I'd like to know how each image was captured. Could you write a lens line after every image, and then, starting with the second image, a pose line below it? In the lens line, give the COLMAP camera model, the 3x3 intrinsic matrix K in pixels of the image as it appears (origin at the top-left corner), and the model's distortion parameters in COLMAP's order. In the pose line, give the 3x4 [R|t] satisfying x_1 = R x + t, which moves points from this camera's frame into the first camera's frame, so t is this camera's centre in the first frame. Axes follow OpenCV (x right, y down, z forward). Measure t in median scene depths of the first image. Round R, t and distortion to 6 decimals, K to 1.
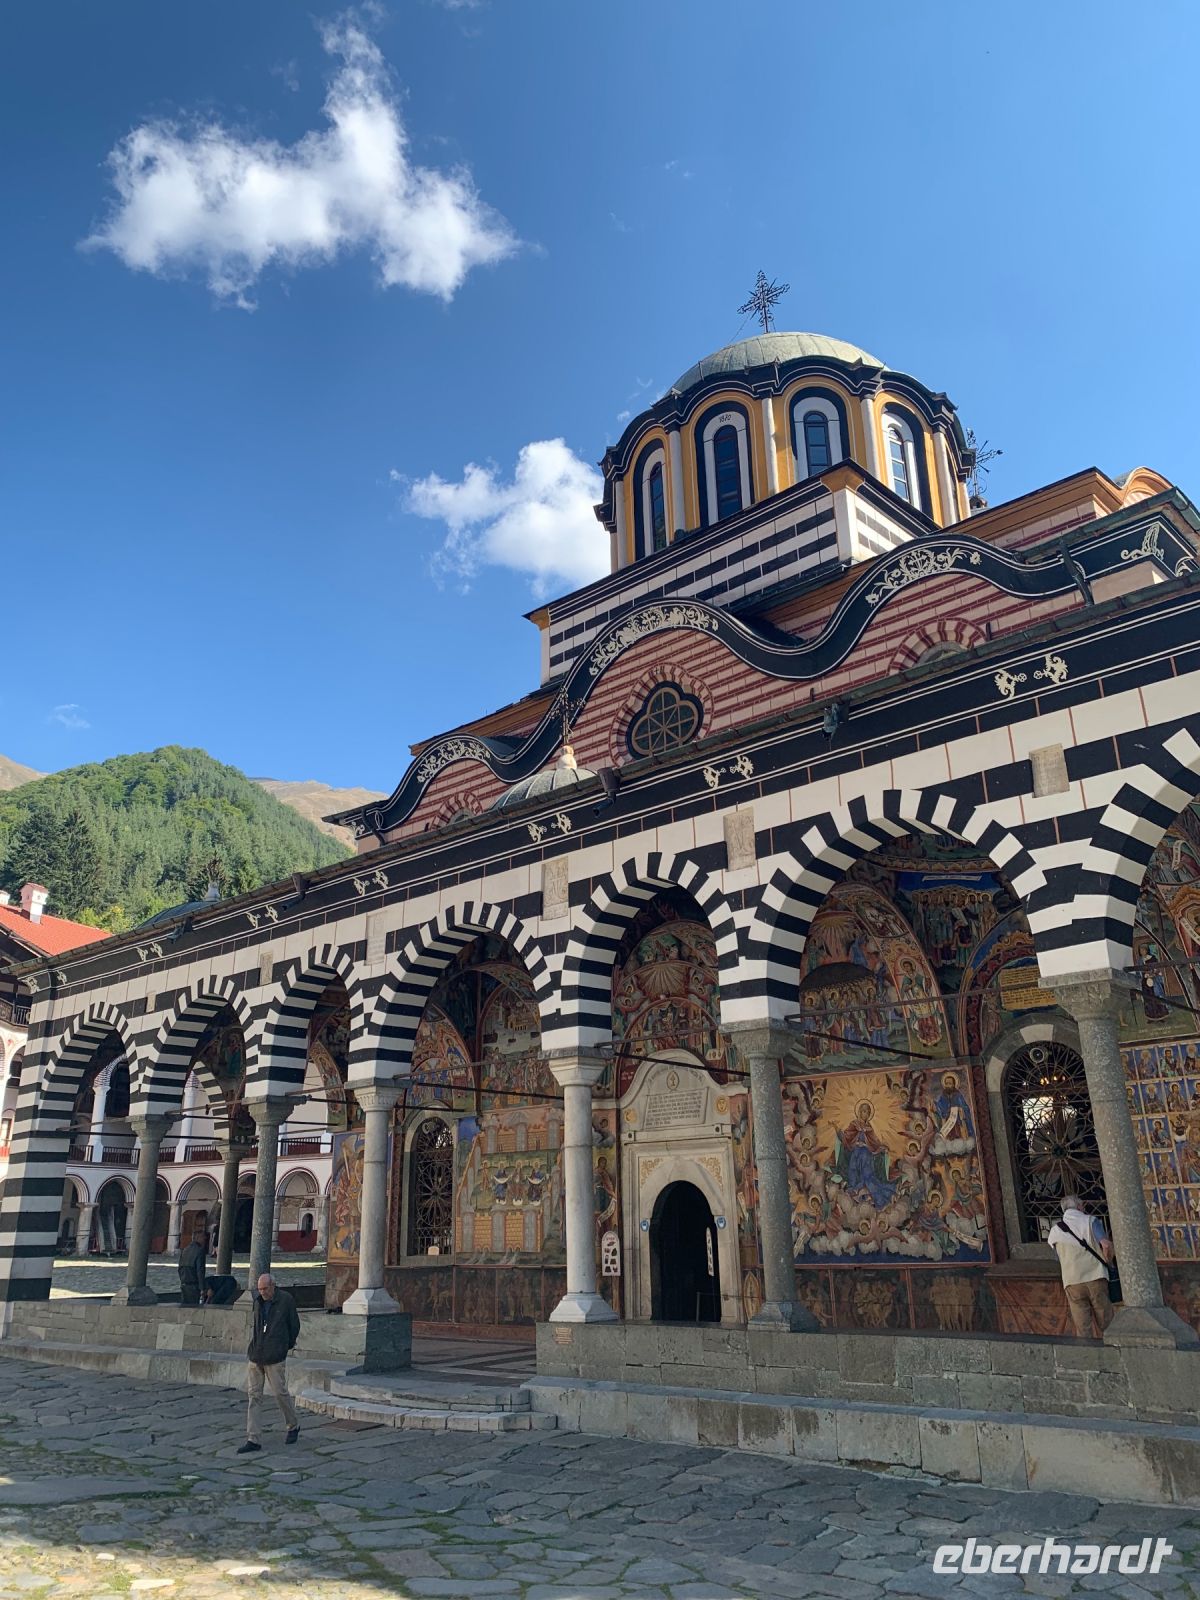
lens RADIAL K [[1234.7, 0, 596.8], [0, 1234.7, 779.5], [0, 0, 1]] dist [0.120174, -0.321035]
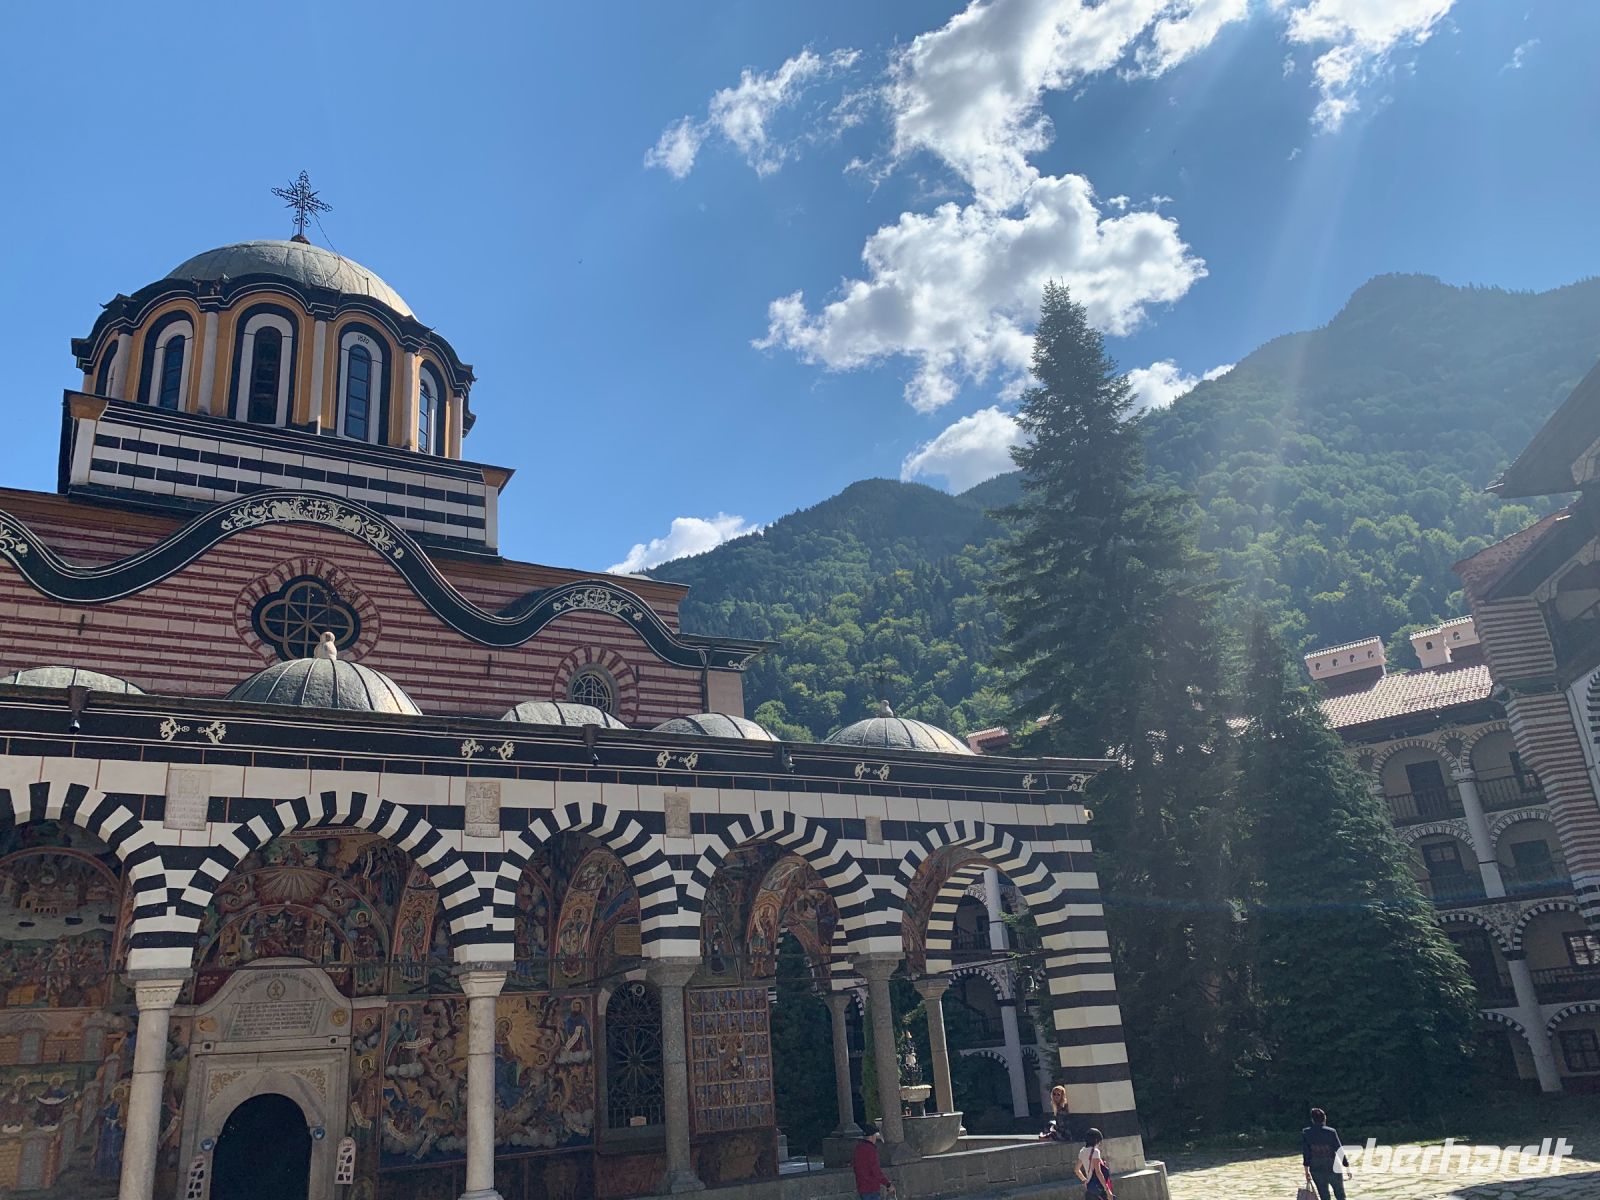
lens RADIAL K [[1235.1, 0, 800.0], [0, 1235.1, 600.0], [0, 0, 1]] dist [-0.005499, -0.006139]
pose [[0.282636, 0.338746, 0.897423, -0.891097], [-0.262168, 0.927227, -0.267429, 0.124495], [-0.922705, -0.159690, 0.350877, 0.376679]]
